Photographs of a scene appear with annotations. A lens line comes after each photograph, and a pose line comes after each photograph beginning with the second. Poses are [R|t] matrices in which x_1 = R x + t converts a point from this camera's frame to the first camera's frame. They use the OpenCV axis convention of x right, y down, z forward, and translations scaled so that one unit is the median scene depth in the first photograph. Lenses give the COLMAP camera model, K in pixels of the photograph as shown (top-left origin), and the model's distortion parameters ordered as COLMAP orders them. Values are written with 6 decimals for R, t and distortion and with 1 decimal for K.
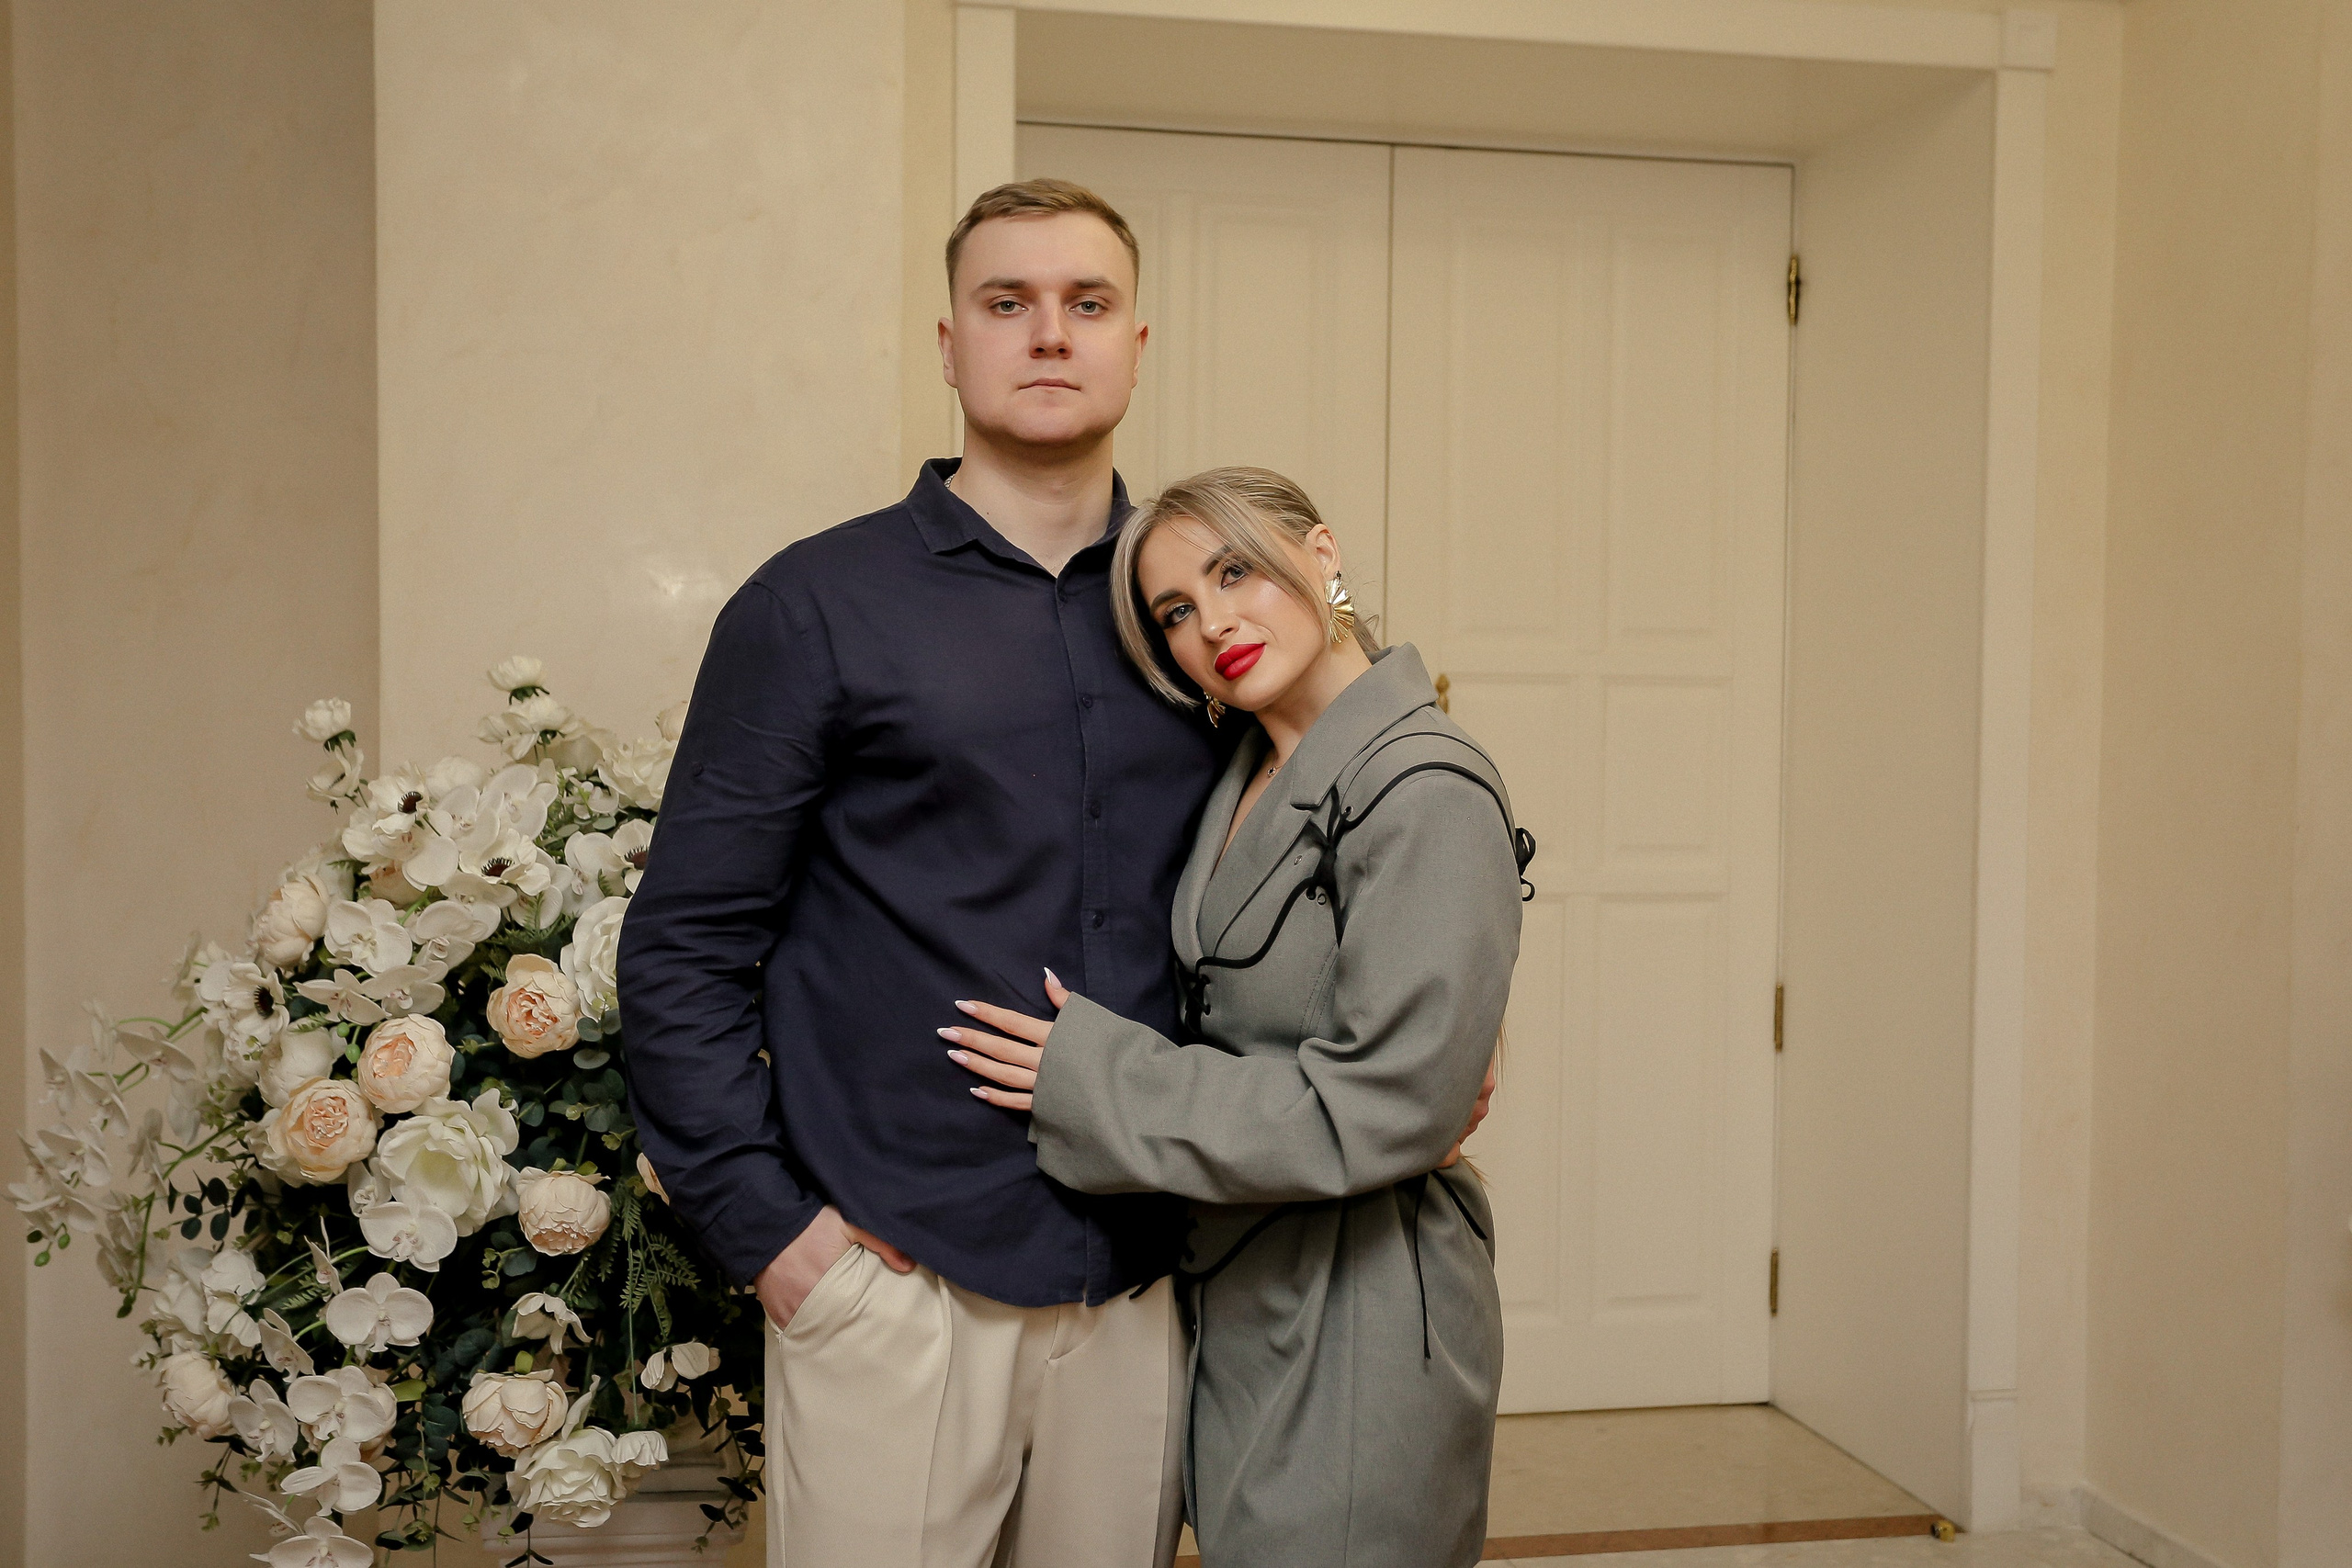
lens RADIAL K [[2552.4, 0, 1176.0], [0, 2552.4, 784.0], [0, 0, 1]] dist [0.013453, 0.043256]
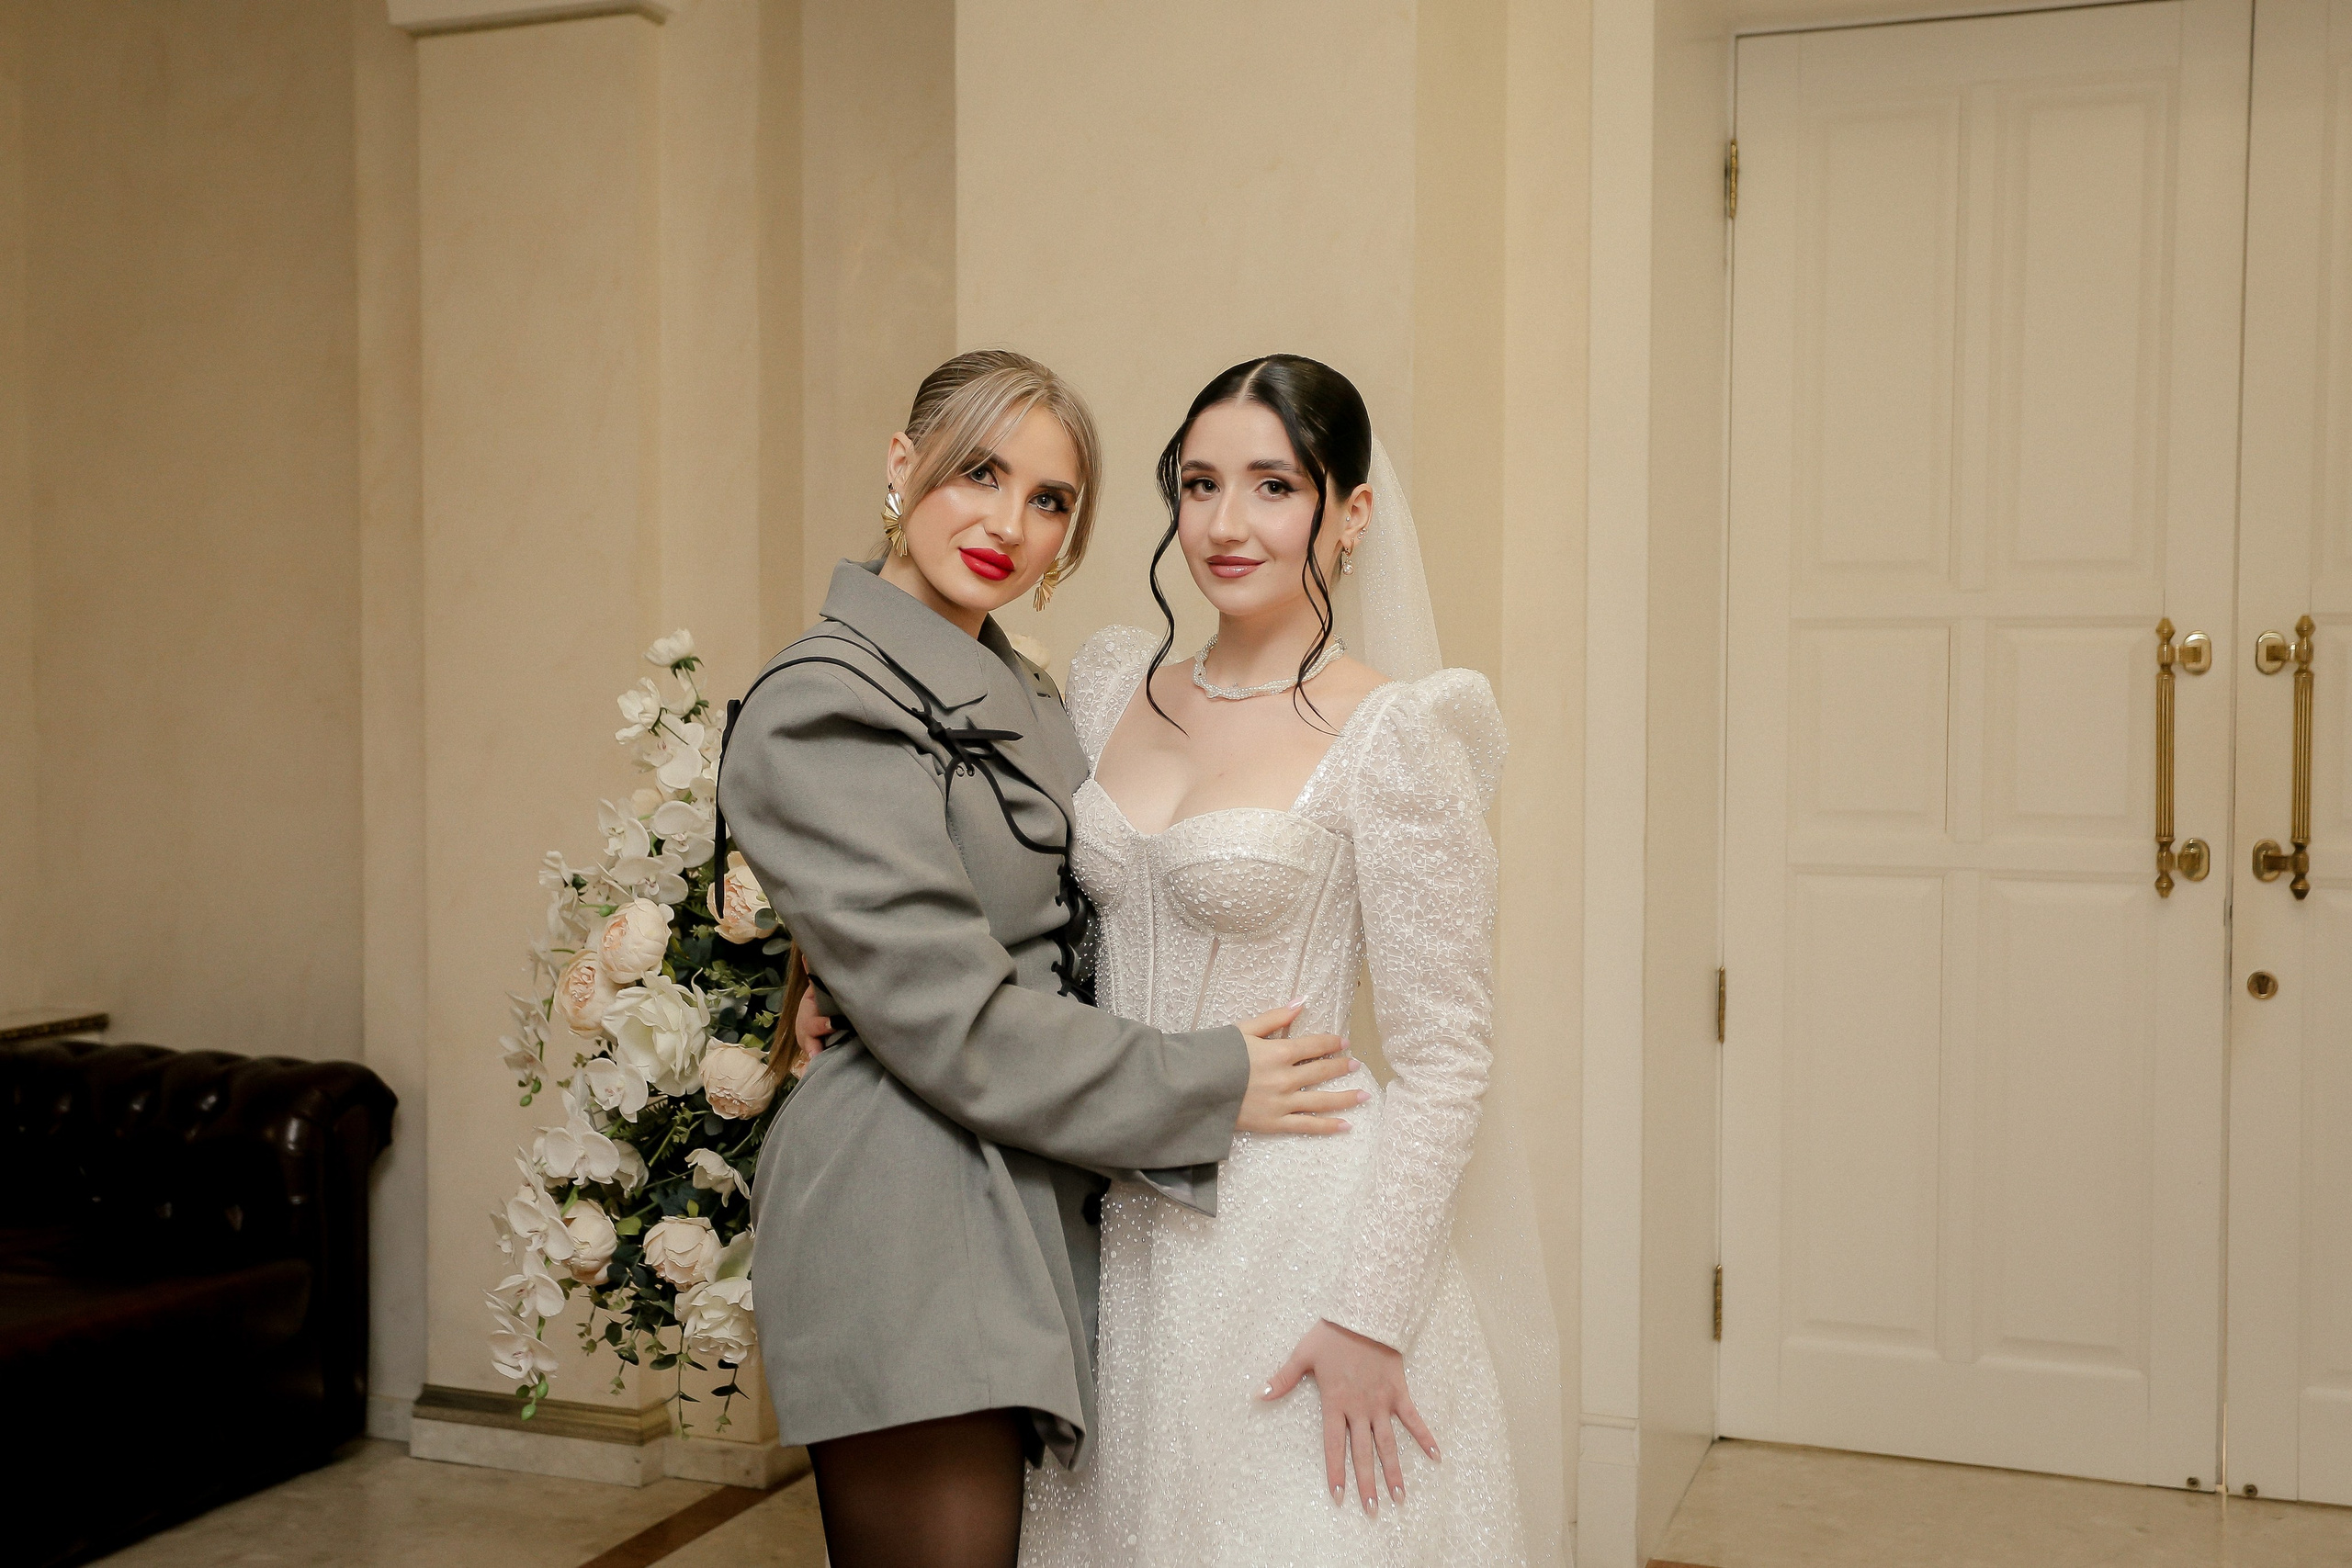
lens RADIAL K [[2646.0, 0, 1176.0], [0, 2646.0, 784.0], [0, 0, 1]] dist [0.008461, 0.128875]
pose [[0.844933, 0.013248, -0.534708, 0.522729], [-0.013862, 0.999900, 0.002869, 0.030965], [0.534692, 0.004988, 0.845032, 0.121342]]
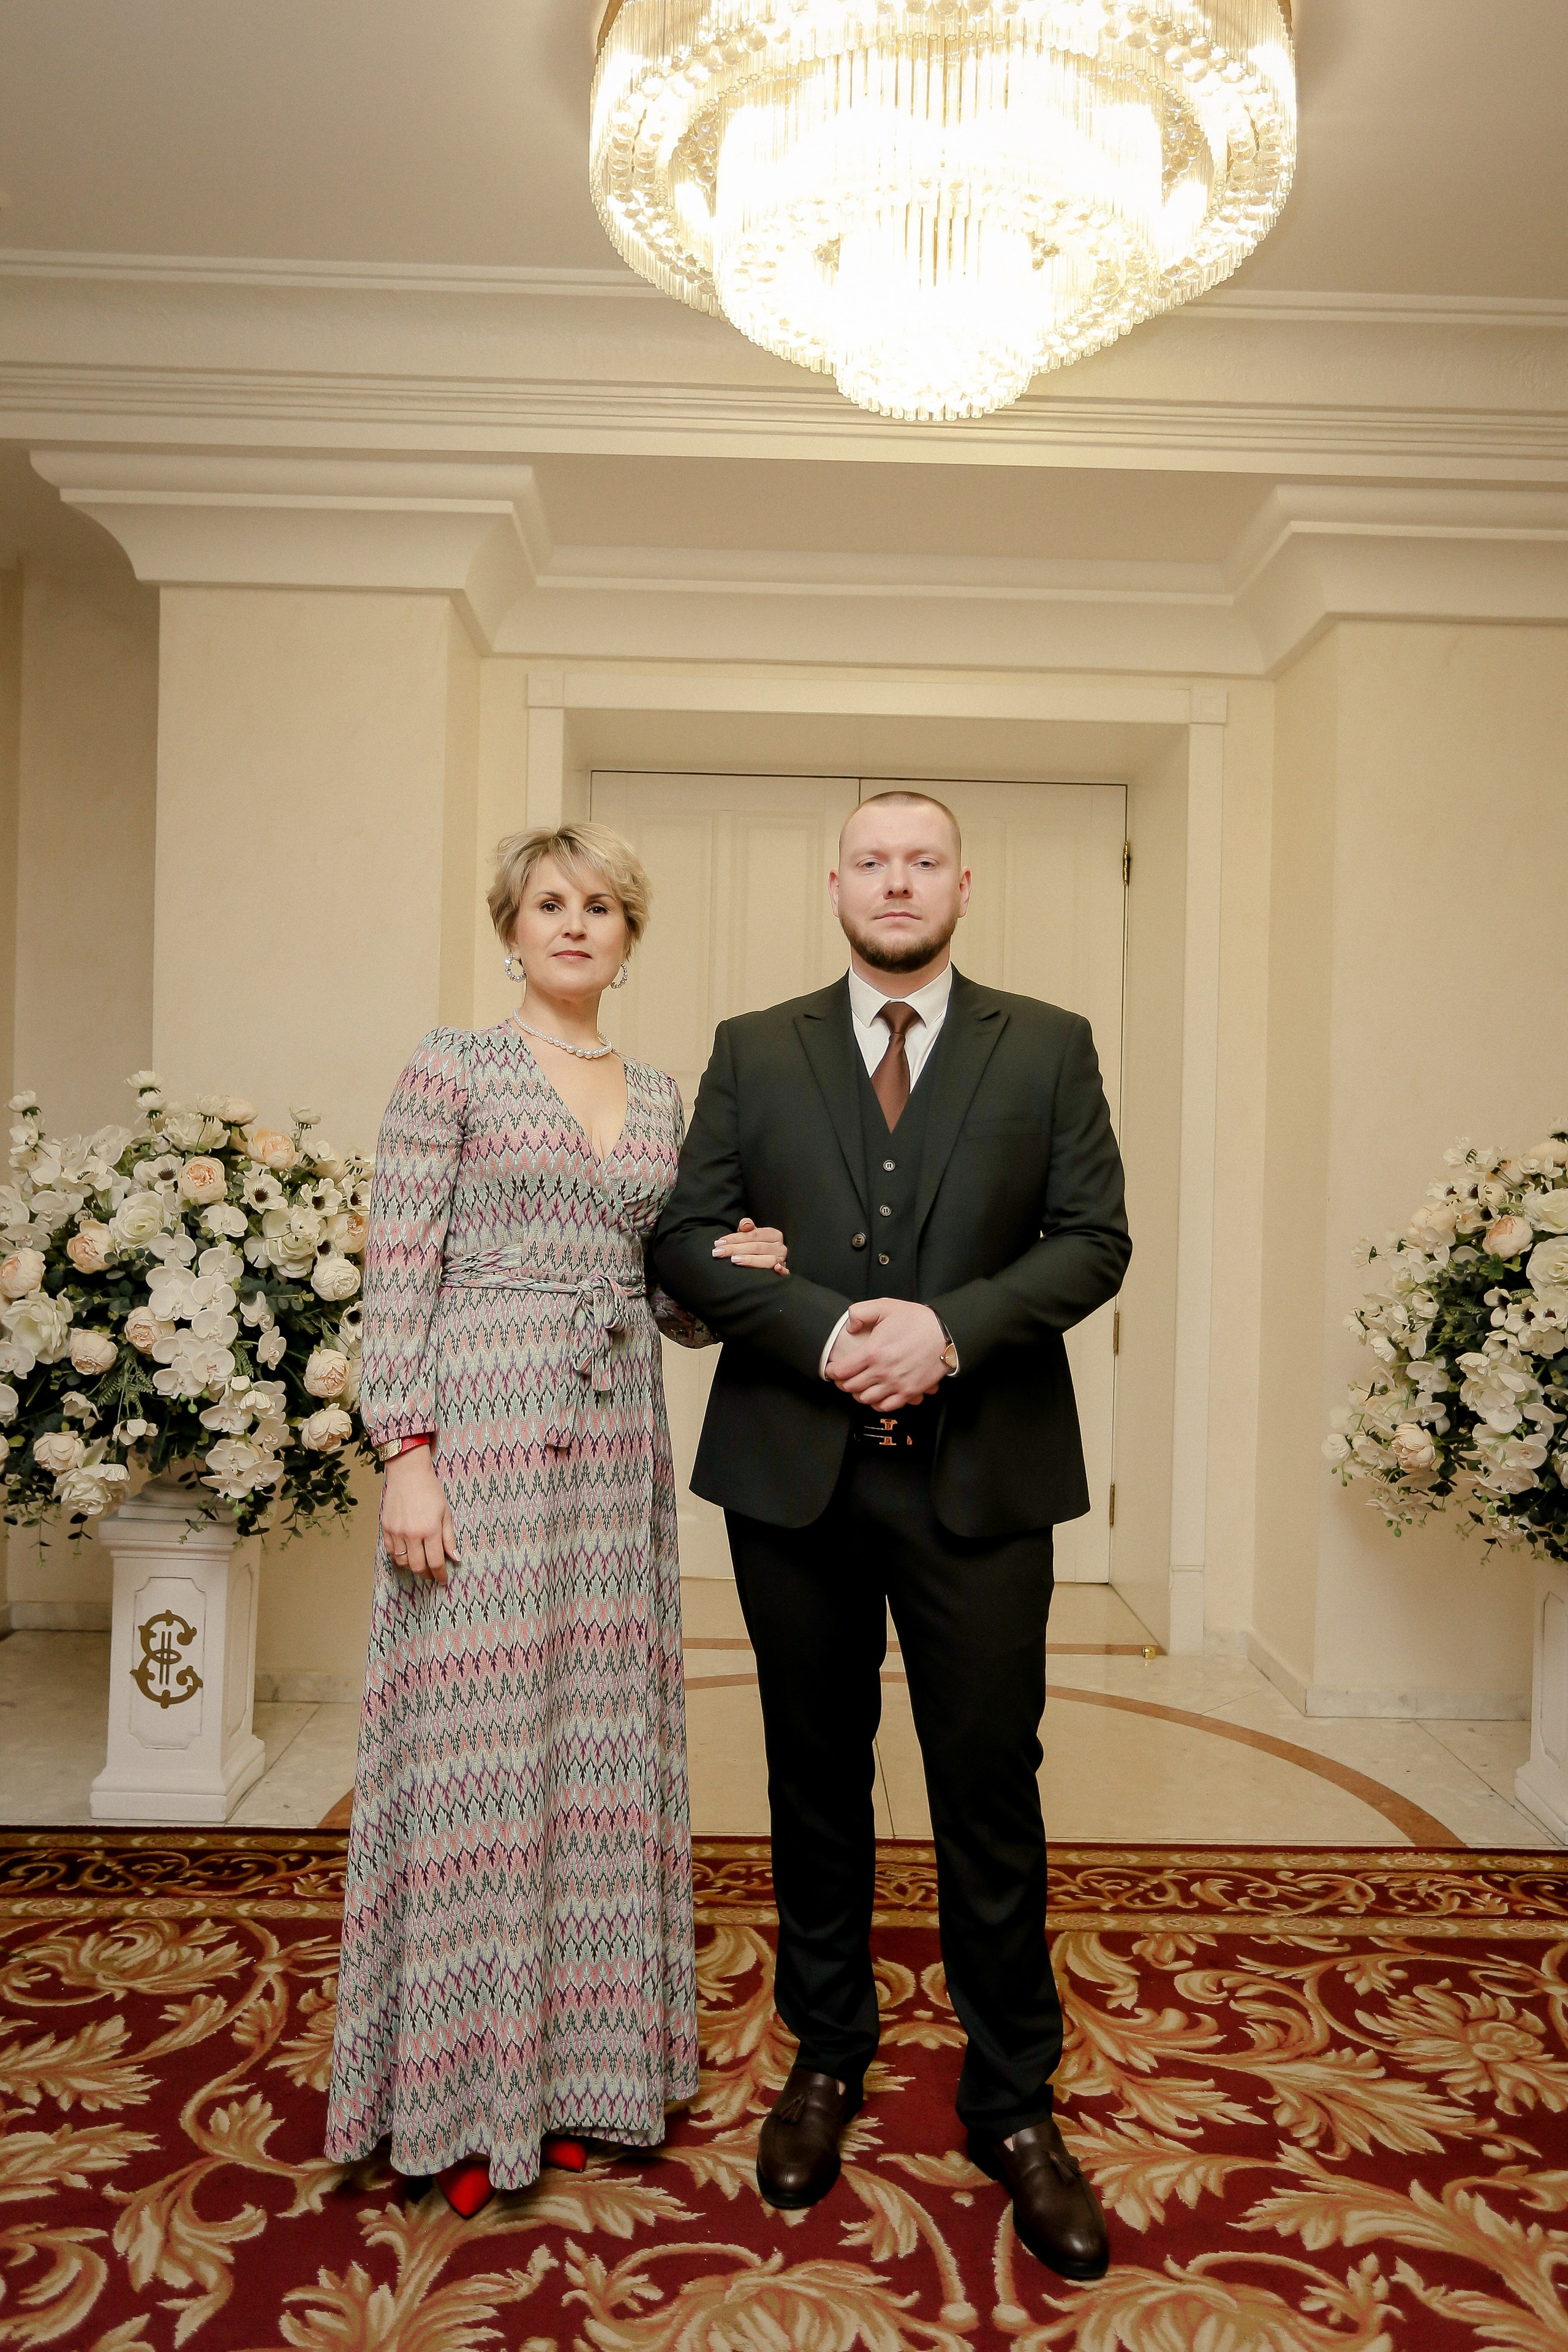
lens RADIAL K [[1809.3, 0, 793.7], [0, 1809.3, 1171.8], [0, 0, 1]] dist [-0.029640, 0.064875]
pose [[0.982946, 0.012115, -0.183493, 0.511524], [-0.017357, 0.999485, -0.026992, 0.057358], [0.183071, 0.029717, 0.982650, -0.235046]]
